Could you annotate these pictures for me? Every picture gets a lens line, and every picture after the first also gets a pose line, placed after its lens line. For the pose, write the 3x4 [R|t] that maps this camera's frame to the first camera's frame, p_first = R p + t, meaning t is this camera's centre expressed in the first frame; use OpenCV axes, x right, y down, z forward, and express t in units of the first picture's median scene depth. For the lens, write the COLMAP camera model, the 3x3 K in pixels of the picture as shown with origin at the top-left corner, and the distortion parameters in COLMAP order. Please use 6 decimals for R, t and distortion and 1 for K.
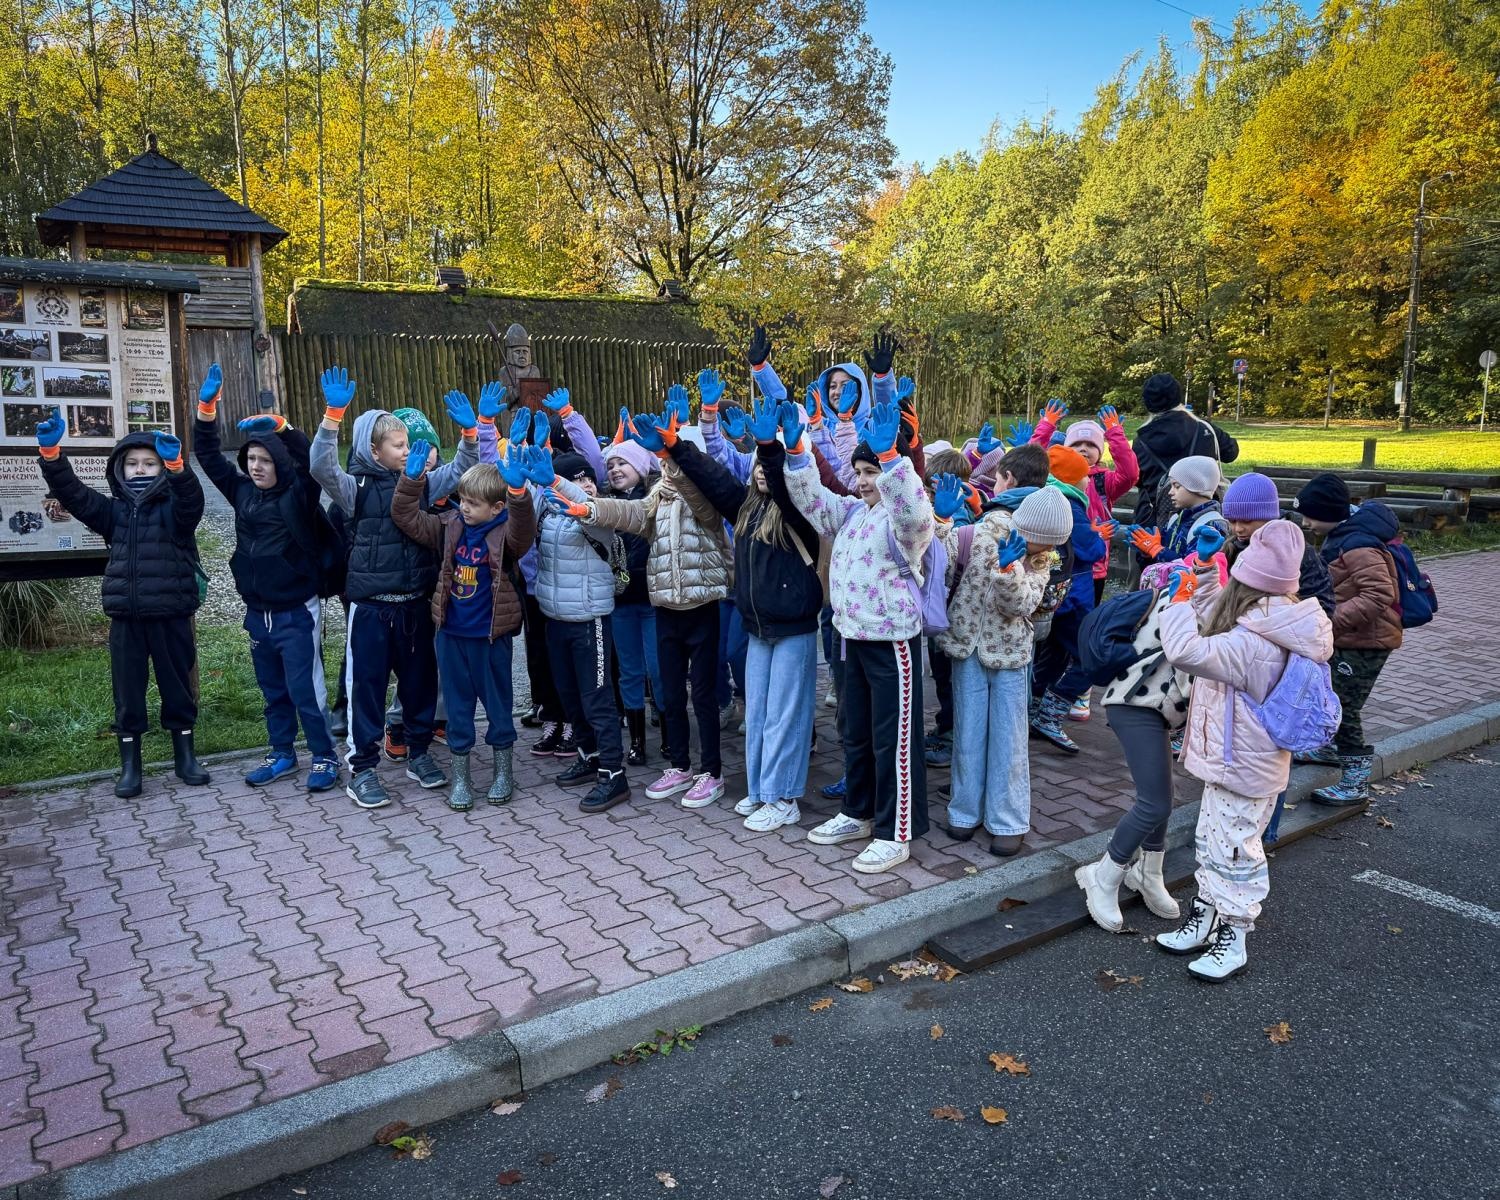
lens RADIAL K [[1025.2, 0, 779.5], [0, 1025.2, 599.6], [0, 0, 1]] dist [0.029129, -0.018508]
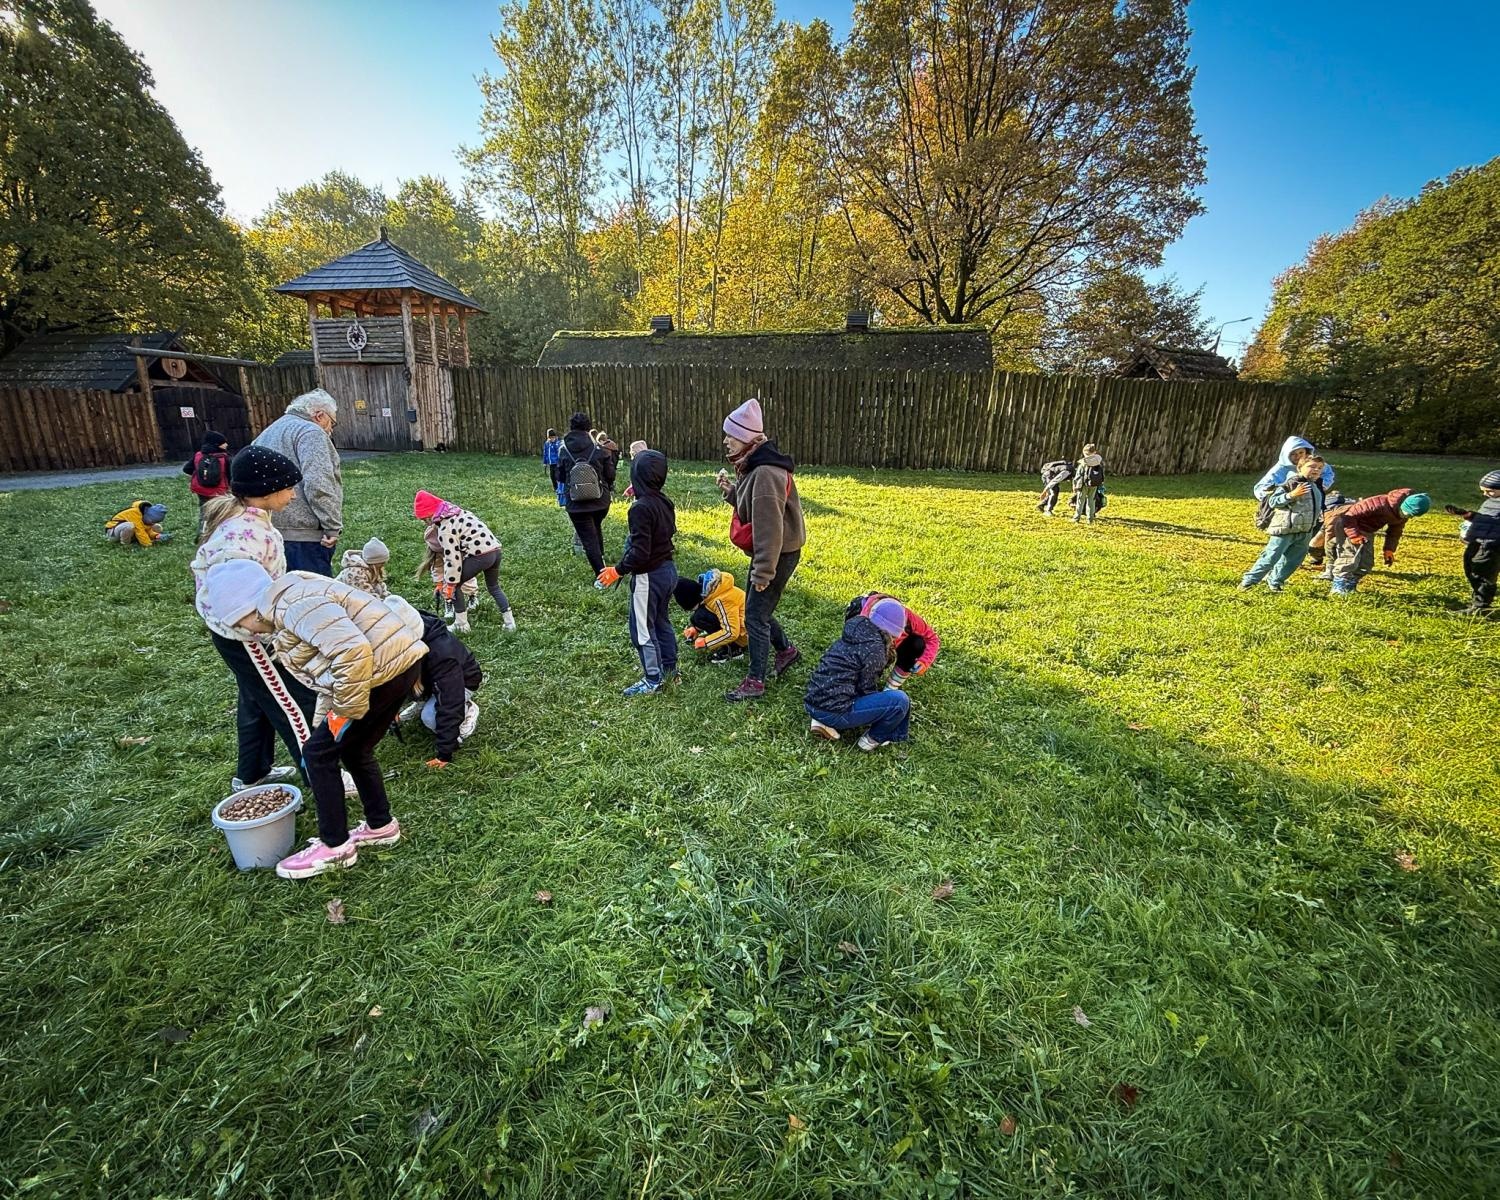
lens RADIAL K [[603.8, 0, 717.8], [0, 603.8, 604.3], [0, 0, 1]] dist [-0.000528, -0.000786]
pose [[0.759499, 0.203005, -0.618020, 0.155373], [-0.144450, 0.978971, 0.144052, -0.047323], [0.634267, -0.020134, 0.772852, 0.247493]]
